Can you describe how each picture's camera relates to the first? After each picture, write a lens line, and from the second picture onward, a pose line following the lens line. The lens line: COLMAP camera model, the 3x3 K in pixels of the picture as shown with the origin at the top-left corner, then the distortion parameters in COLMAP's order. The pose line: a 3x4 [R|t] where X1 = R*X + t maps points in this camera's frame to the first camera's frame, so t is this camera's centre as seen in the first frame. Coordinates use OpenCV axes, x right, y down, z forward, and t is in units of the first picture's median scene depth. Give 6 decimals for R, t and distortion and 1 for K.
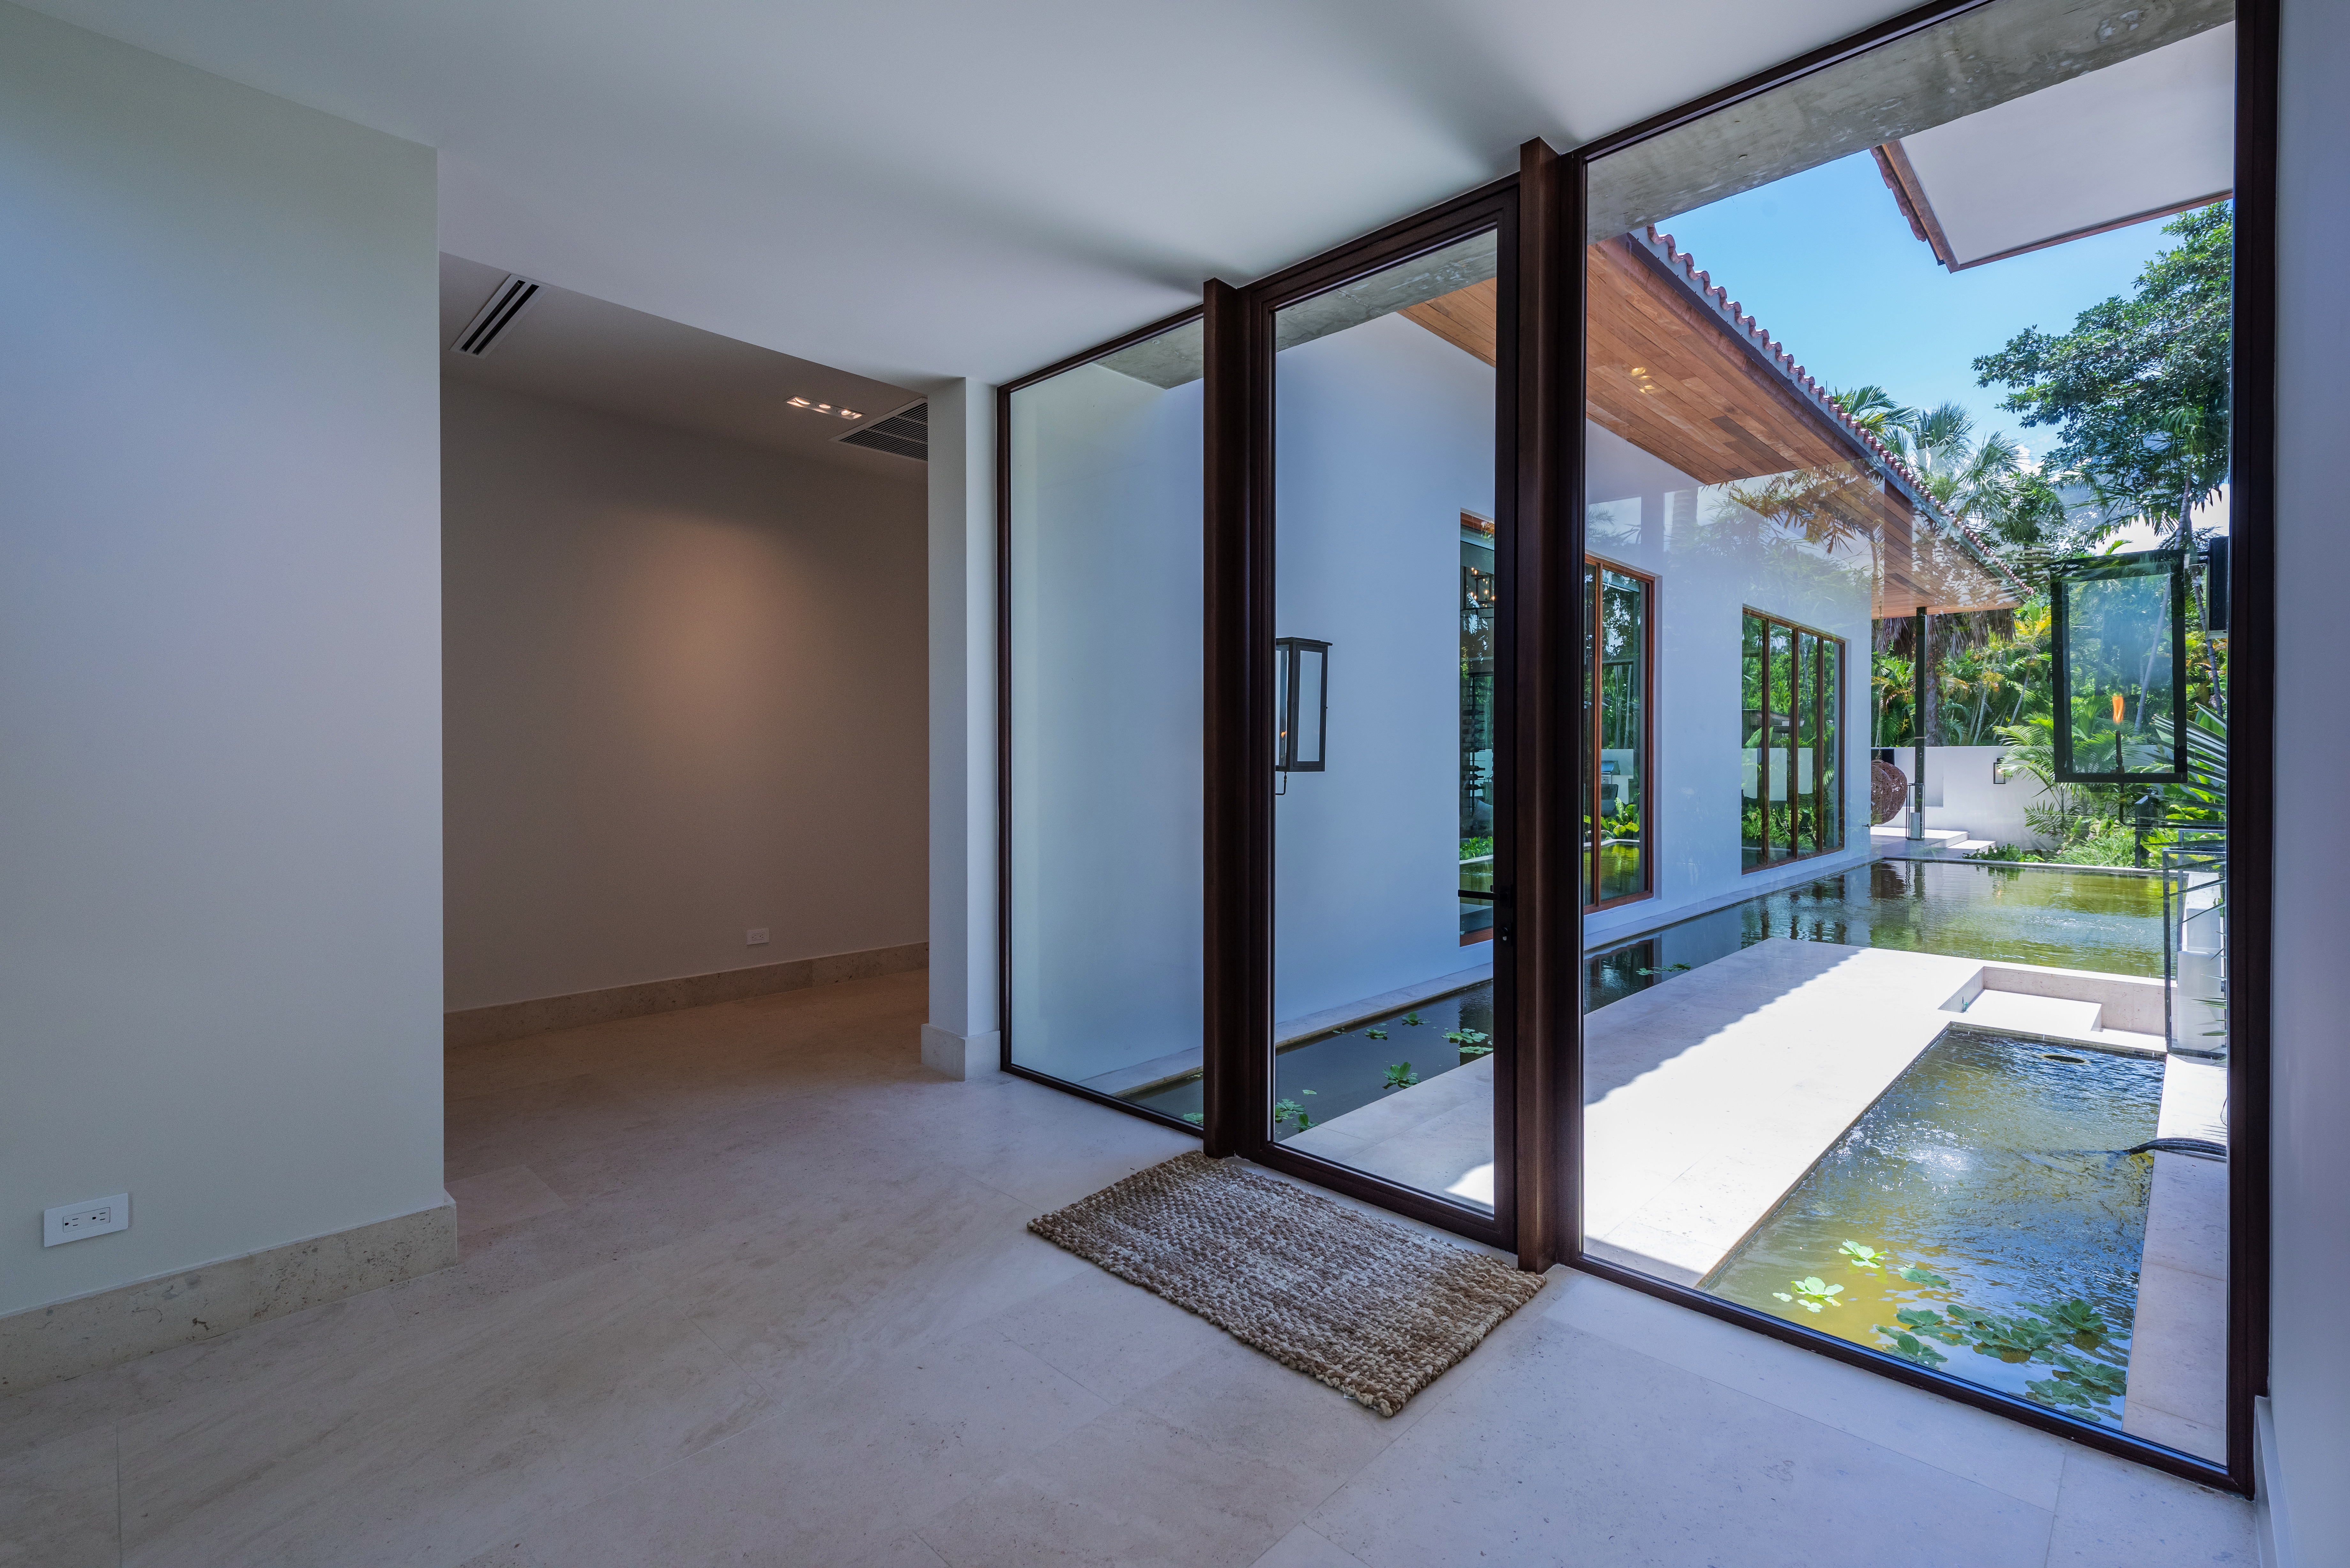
lens RADIAL K [[1052.0, 0, 1177.3], [0, 1052.0, 782.7], [0, 0, 1]] dist [0.016722, -0.000105]
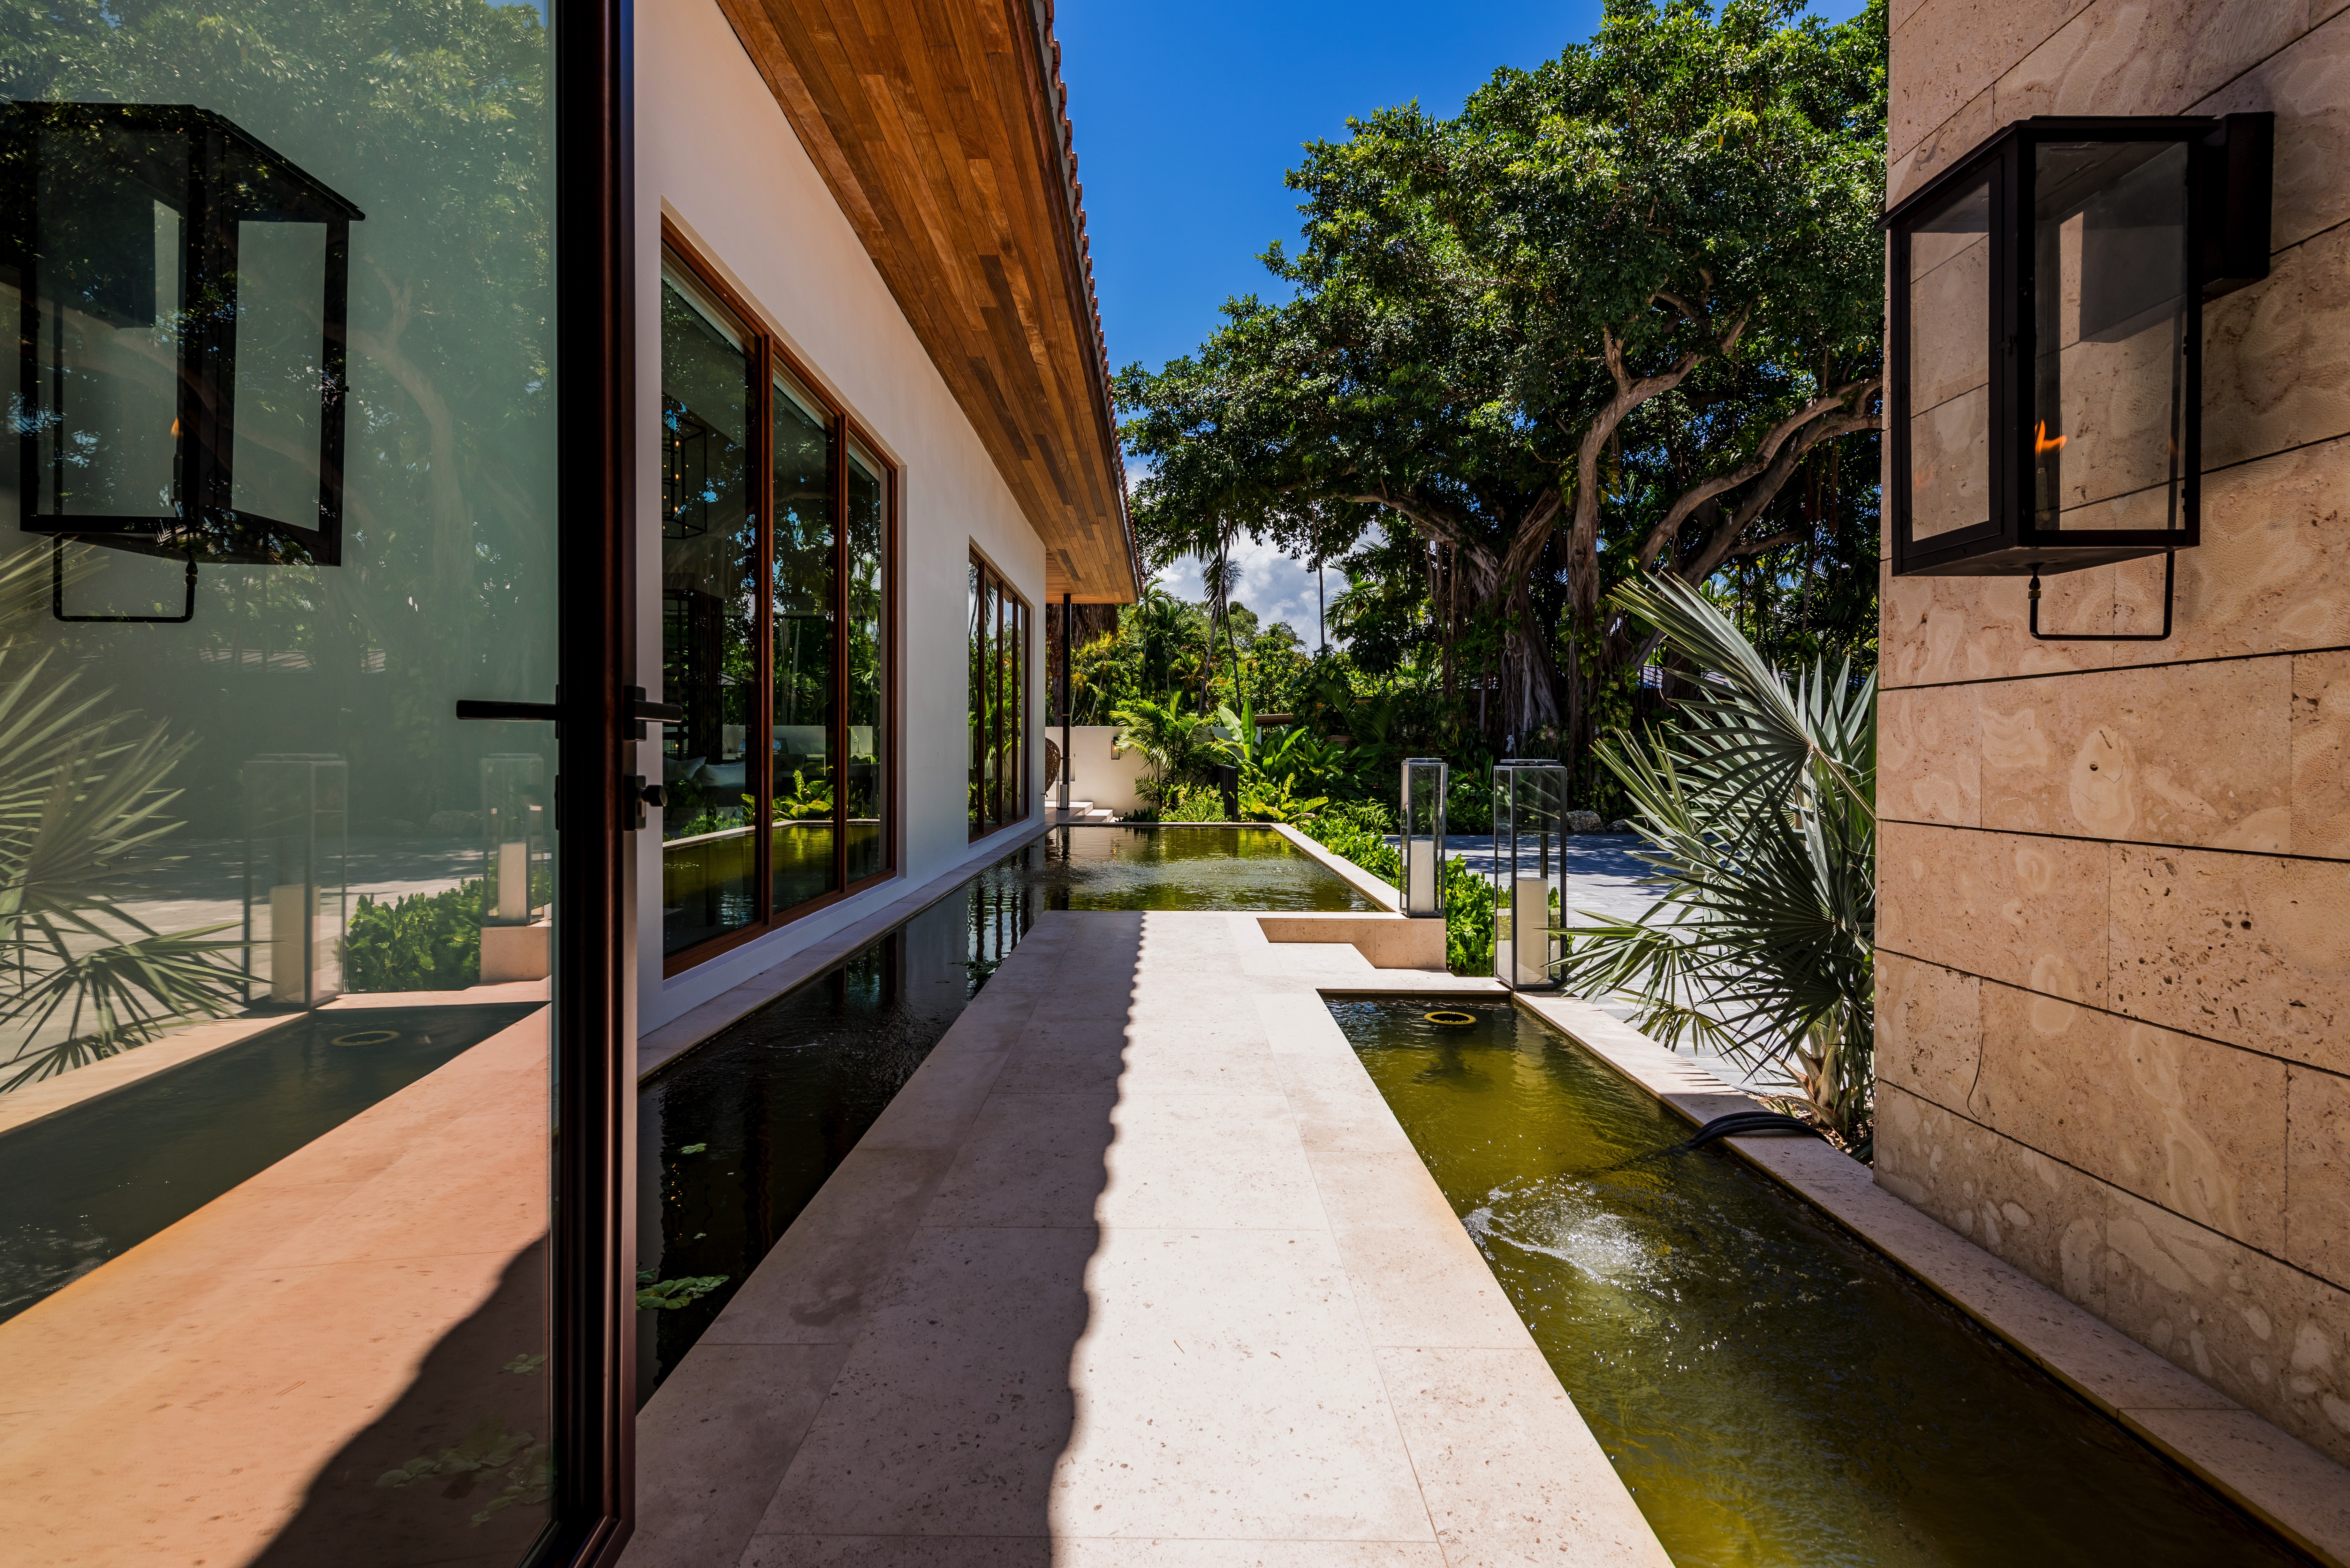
lens RADIAL K [[1052.0, 0, 1169.0], [0, 1052.0, 779.8], [0, 0, 1]] dist [0.016722, -0.000105]
pose [[0.717554, -0.010139, 0.696429, 0.025336], [0.008384, 0.999947, 0.005920, 0.018328], [-0.696452, 0.001591, 0.717601, 0.156219]]
